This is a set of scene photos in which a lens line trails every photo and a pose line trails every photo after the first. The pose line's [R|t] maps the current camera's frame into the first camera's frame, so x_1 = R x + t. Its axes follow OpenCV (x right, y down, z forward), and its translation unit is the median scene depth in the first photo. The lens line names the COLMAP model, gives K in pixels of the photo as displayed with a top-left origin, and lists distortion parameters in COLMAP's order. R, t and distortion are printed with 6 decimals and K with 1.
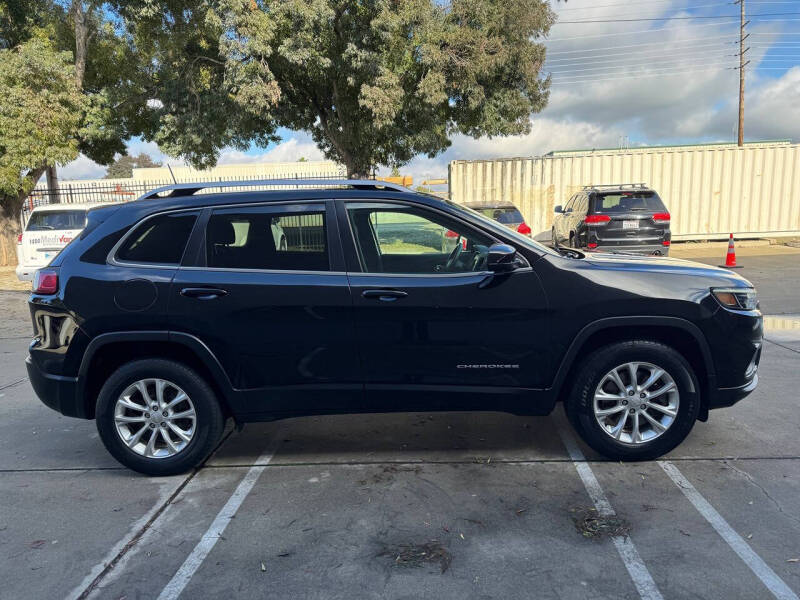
lens RADIAL K [[573.5, 0, 400.0], [0, 573.5, 300.0], [0, 0, 1]] dist [0.099999, -0.147112]
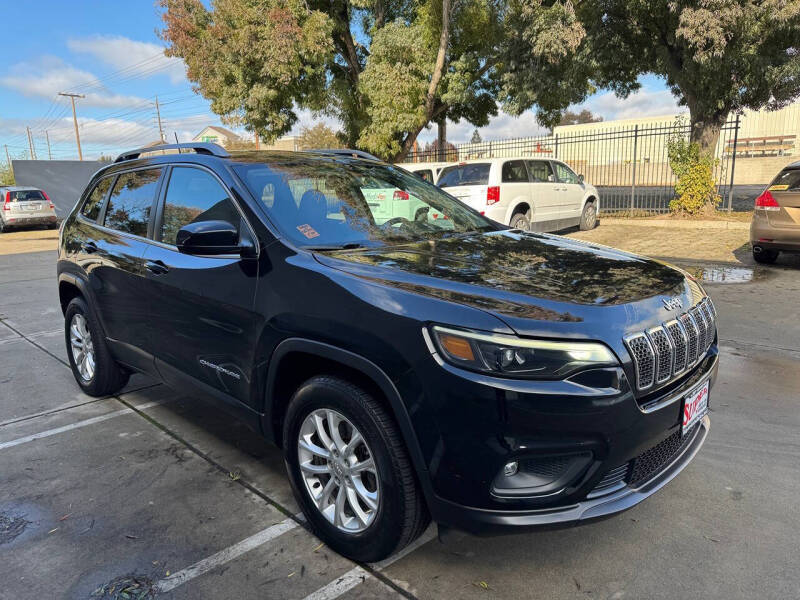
lens RADIAL K [[575.0, 0, 399.7], [0, 575.0, 308.0], [0, 0, 1]] dist [-0.023584, 0.002509]
pose [[0.737479, 0.158059, -0.656614, 0.814808], [-0.099506, 0.987048, 0.125839, -0.091846], [0.668000, -0.027466, 0.743655, 0.533733]]
